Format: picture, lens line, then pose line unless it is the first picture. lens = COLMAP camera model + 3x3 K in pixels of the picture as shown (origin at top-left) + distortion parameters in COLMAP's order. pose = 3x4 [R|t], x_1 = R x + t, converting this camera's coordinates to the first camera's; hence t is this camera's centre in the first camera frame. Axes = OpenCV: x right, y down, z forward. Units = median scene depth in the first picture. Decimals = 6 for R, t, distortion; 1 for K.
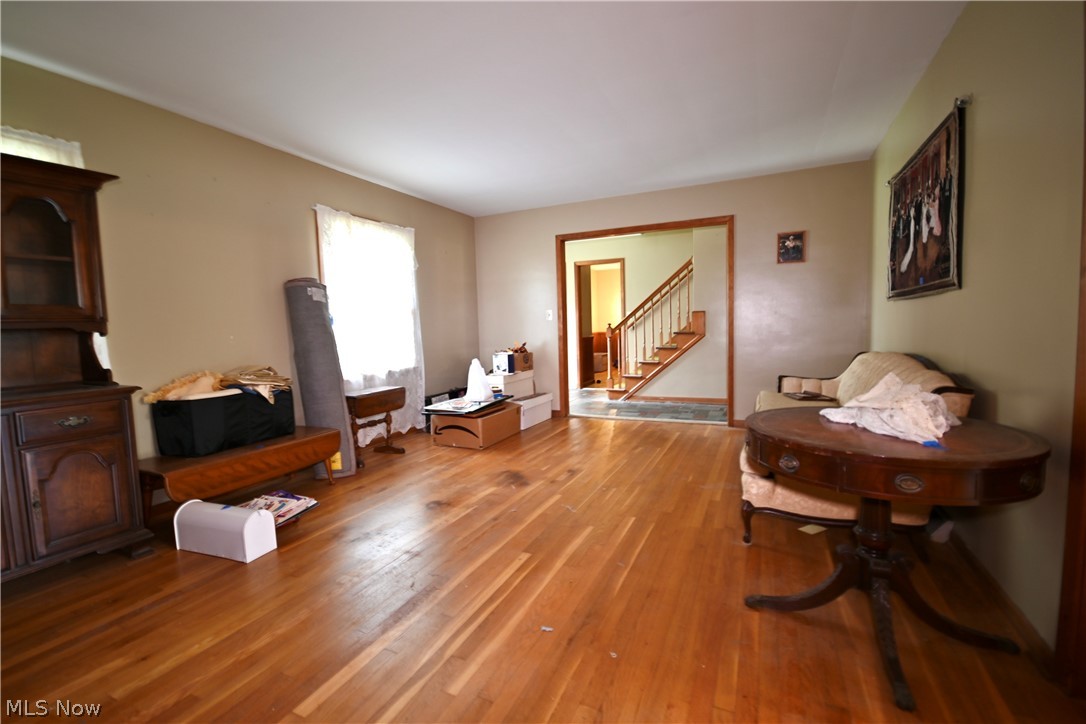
lens RADIAL K [[484.8, 0, 543.5], [0, 484.8, 363.3], [0, 0, 1]] dist [0.001945, 0.000140]
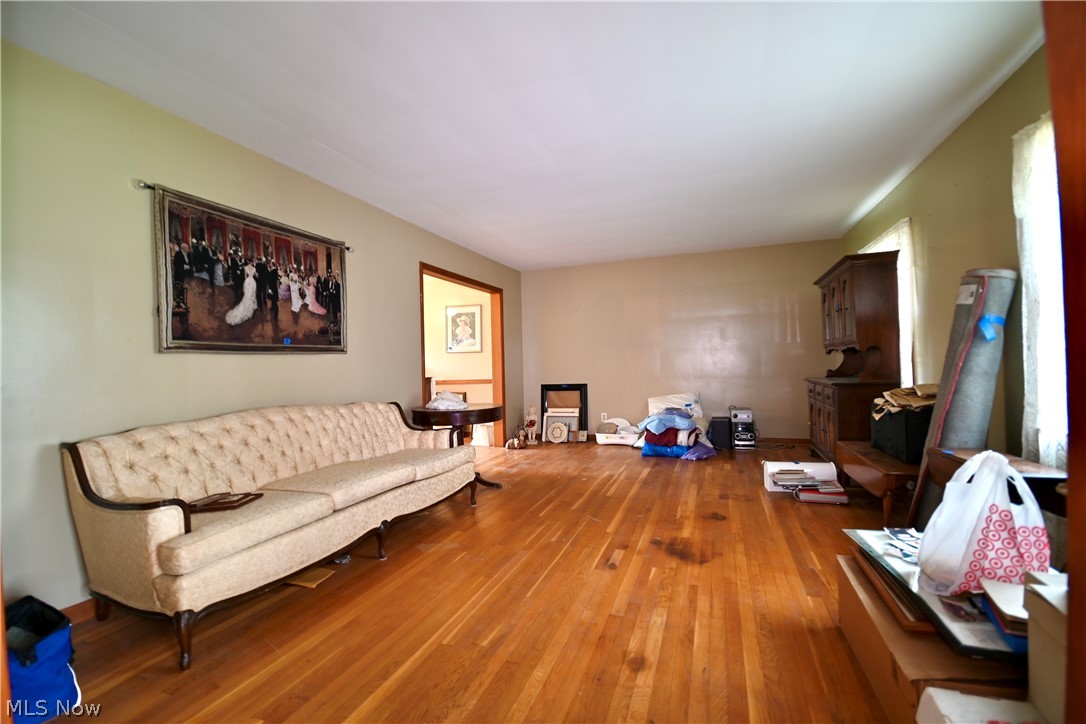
lens RADIAL K [[484.8, 0, 542.3], [0, 484.8, 363.9], [0, 0, 1]] dist [0.001945, 0.000140]
pose [[-0.994278, 0.058989, -0.089054, 0.231120], [0.051894, 0.995444, 0.079991, -0.151648], [0.093367, 0.074912, -0.992810, 1.912413]]
